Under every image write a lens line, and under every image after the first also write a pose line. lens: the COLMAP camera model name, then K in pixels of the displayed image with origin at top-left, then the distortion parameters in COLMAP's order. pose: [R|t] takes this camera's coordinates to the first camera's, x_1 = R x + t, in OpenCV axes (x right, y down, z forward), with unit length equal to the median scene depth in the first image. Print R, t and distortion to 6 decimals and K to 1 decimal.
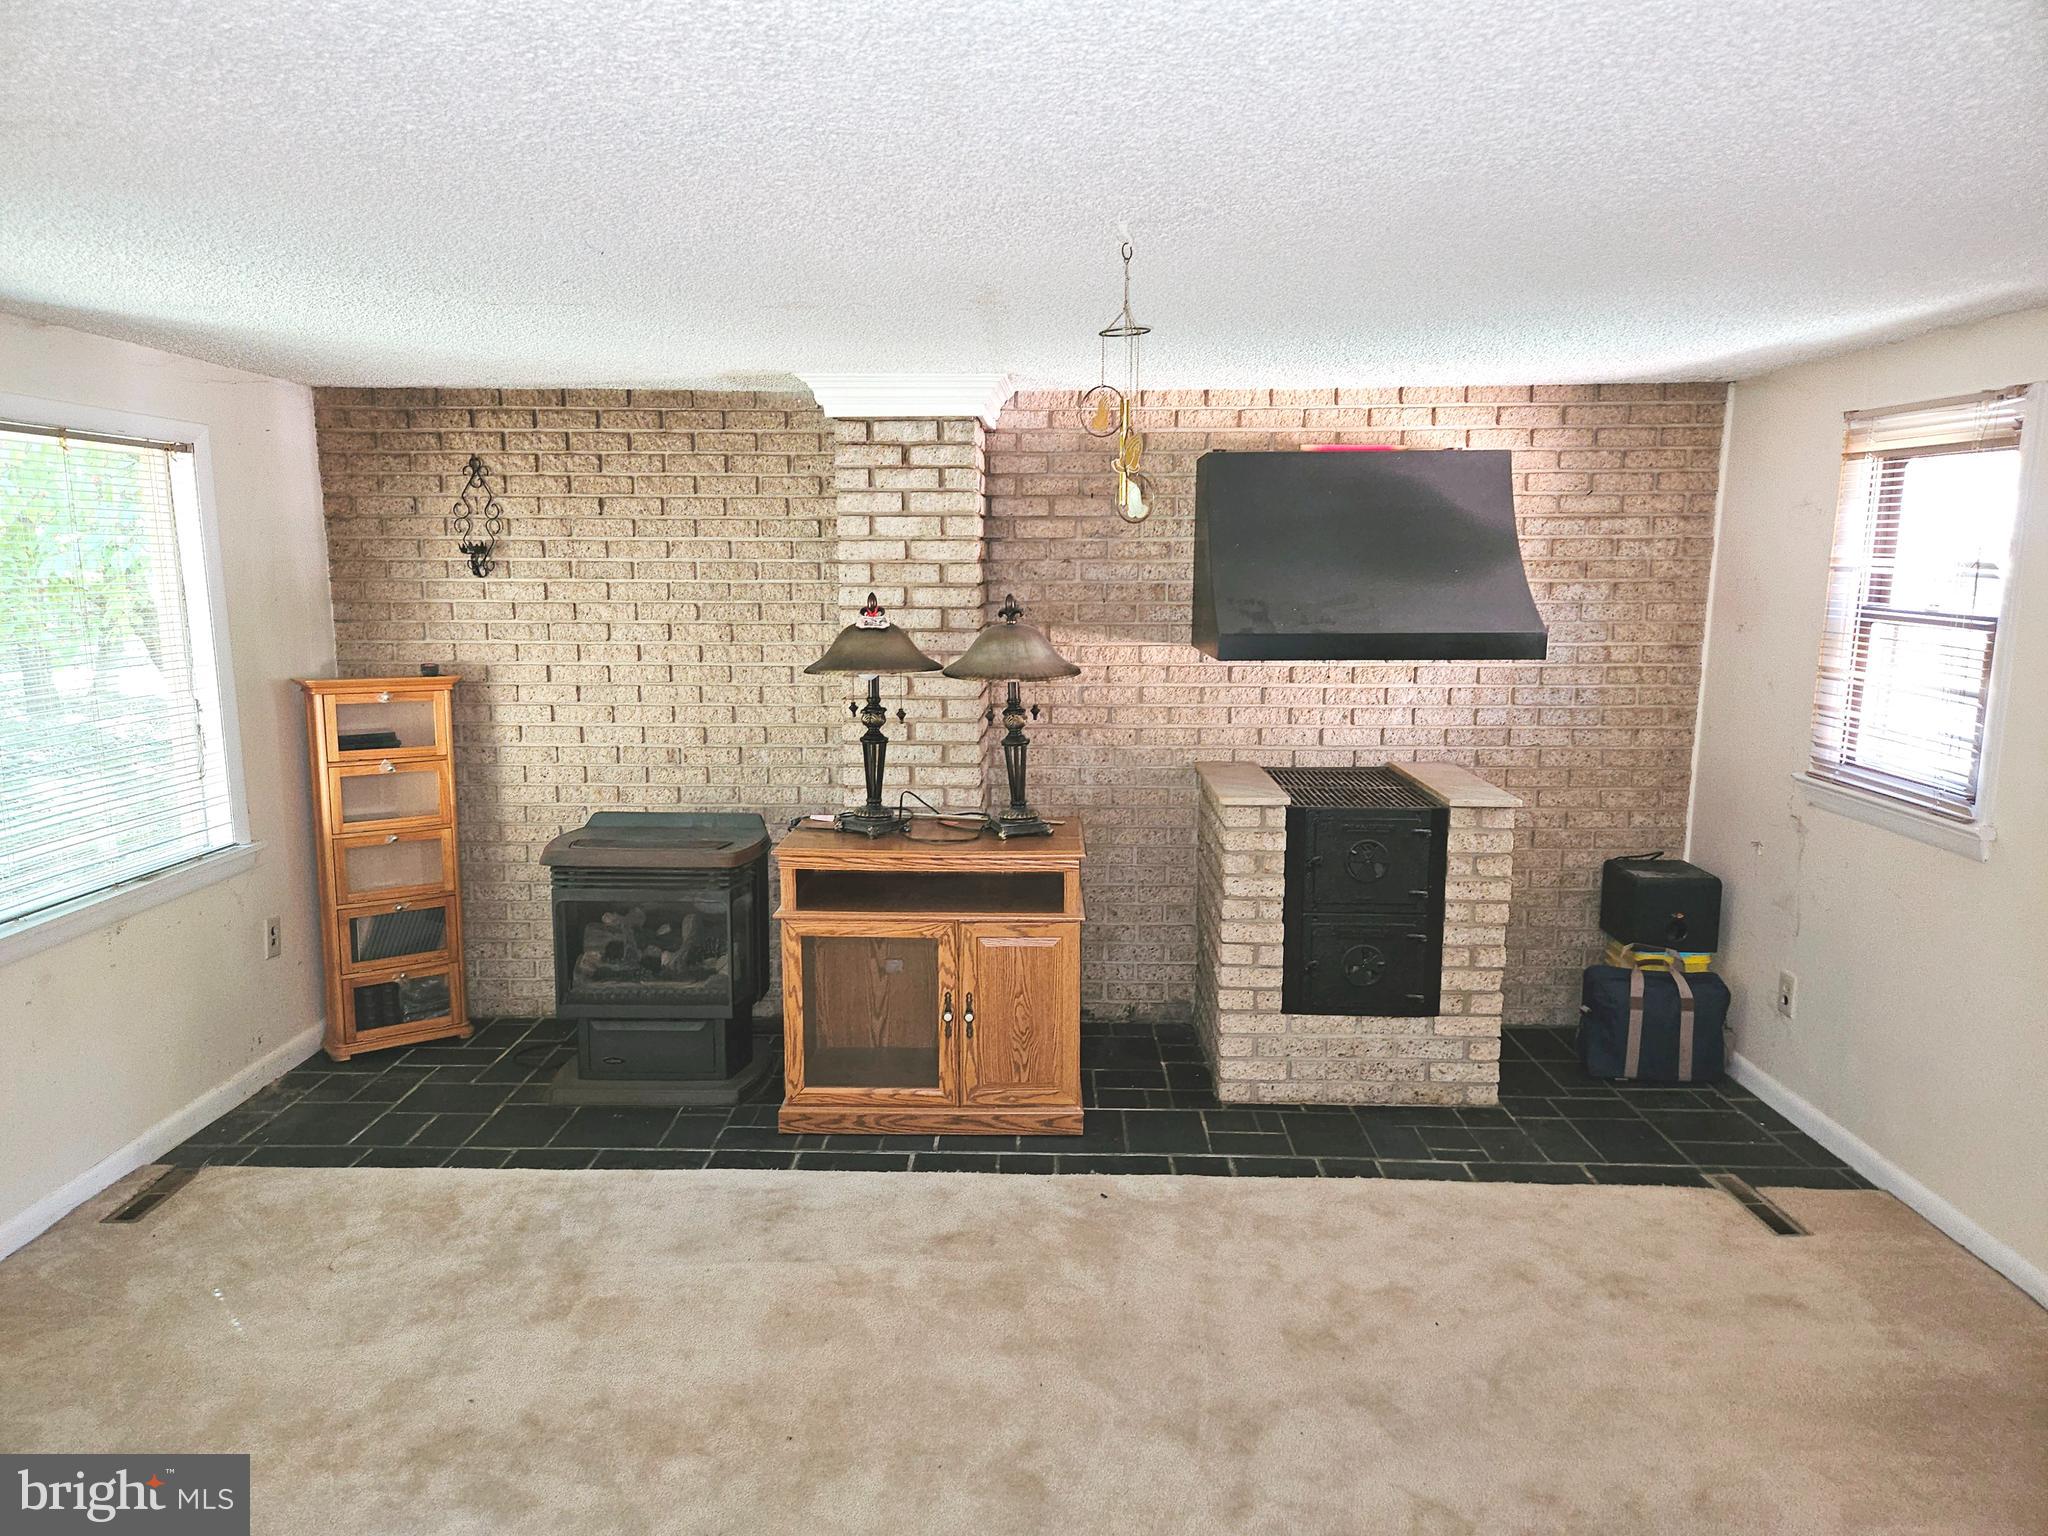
lens RADIAL K [[1335.2, 0, 1018.8], [0, 1335.2, 772.8], [0, 0, 1]] dist [0.076188, -0.057156]
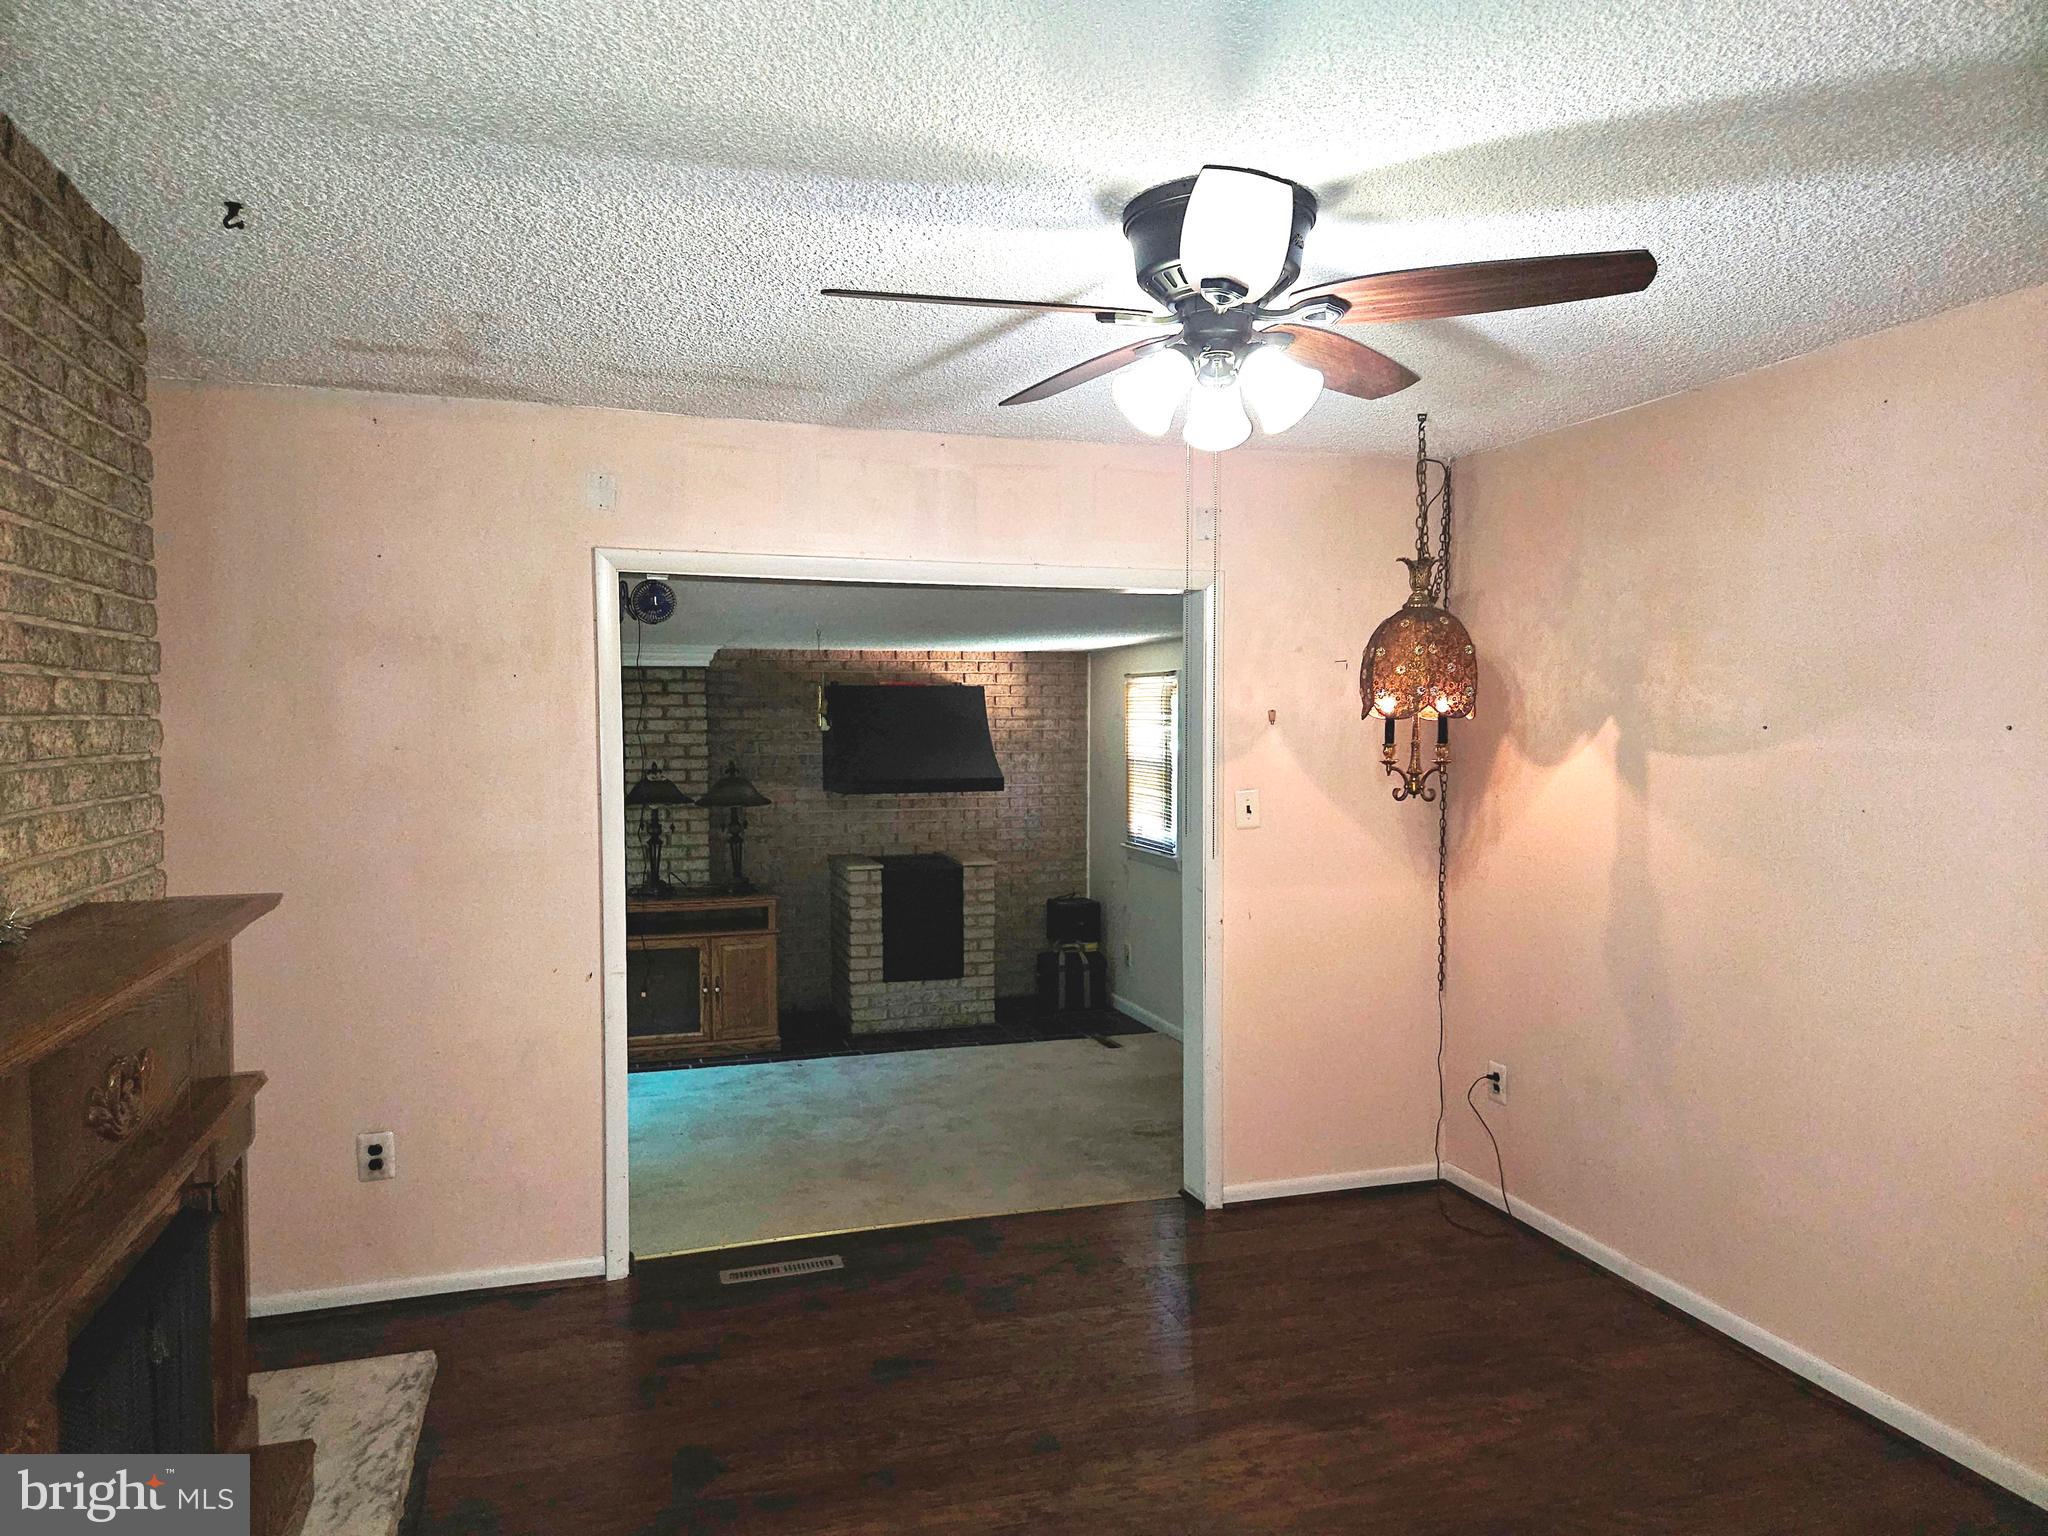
lens RADIAL K [[1335.2, 0, 1018.8], [0, 1335.2, 772.8], [0, 0, 1]] dist [0.076188, -0.057156]
pose [[0.948630, -0.017350, 0.315911, -0.207677], [0.056682, 0.991660, -0.115745, 0.116098], [-0.311268, 0.127706, 0.941702, -0.846301]]
